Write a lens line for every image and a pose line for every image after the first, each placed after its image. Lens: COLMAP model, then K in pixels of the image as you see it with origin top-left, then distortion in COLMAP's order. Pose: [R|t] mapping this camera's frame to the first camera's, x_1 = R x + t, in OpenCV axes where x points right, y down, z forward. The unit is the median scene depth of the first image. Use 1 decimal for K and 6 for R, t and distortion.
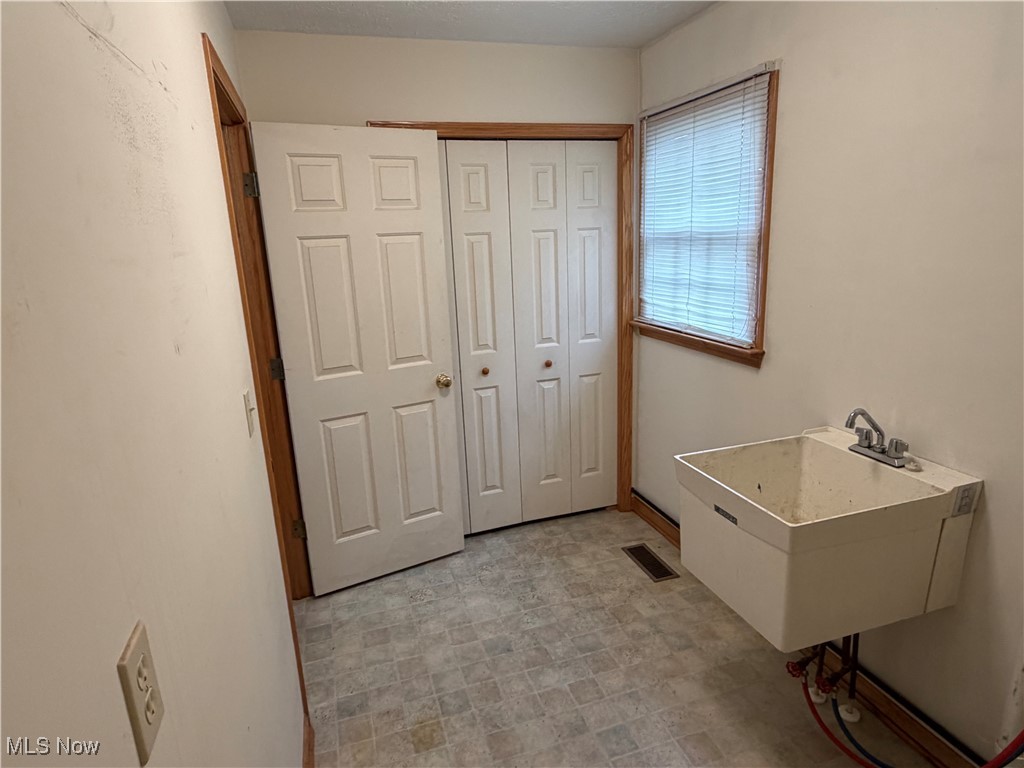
lens RADIAL K [[598.5, 0, 513.1], [0, 598.5, 385.2], [0, 0, 1]] dist [0.000164, 0.000754]
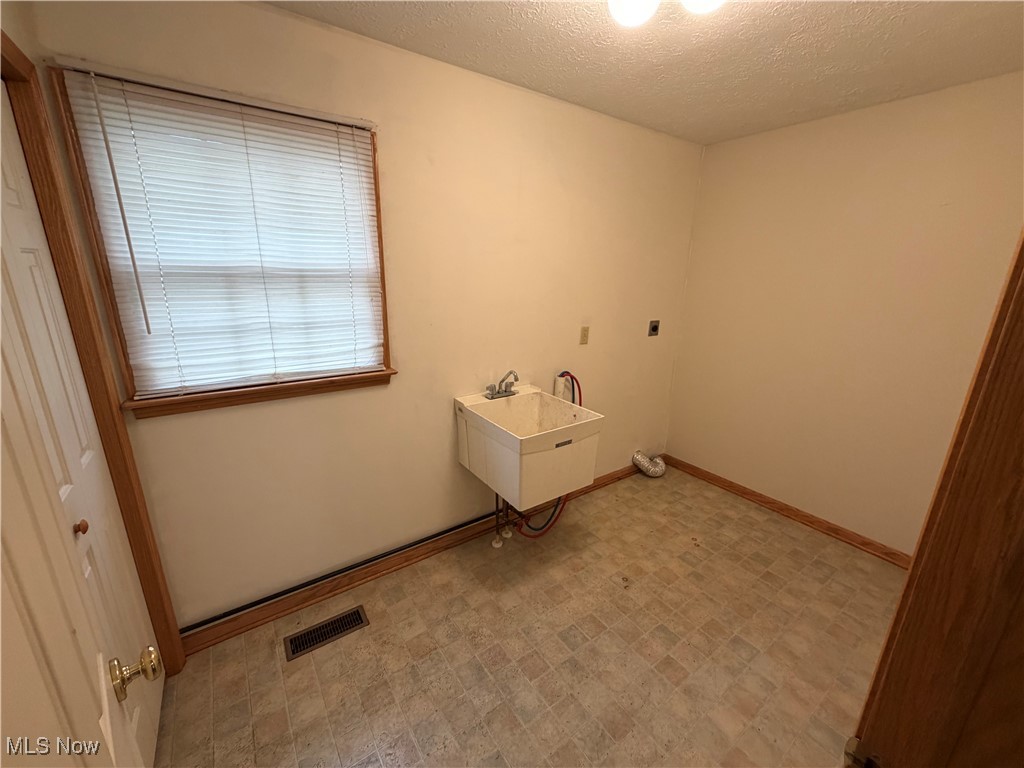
lens RADIAL K [[403.8, 0, 513.4], [0, 403.8, 384.2], [0, 0, 1]] dist [0.001280, -0.000268]
pose [[-0.297432, -0.221583, 0.928674, -0.413598], [0.230801, 0.927159, 0.295141, -0.203986], [-0.926426, 0.302123, -0.224625, 0.915797]]
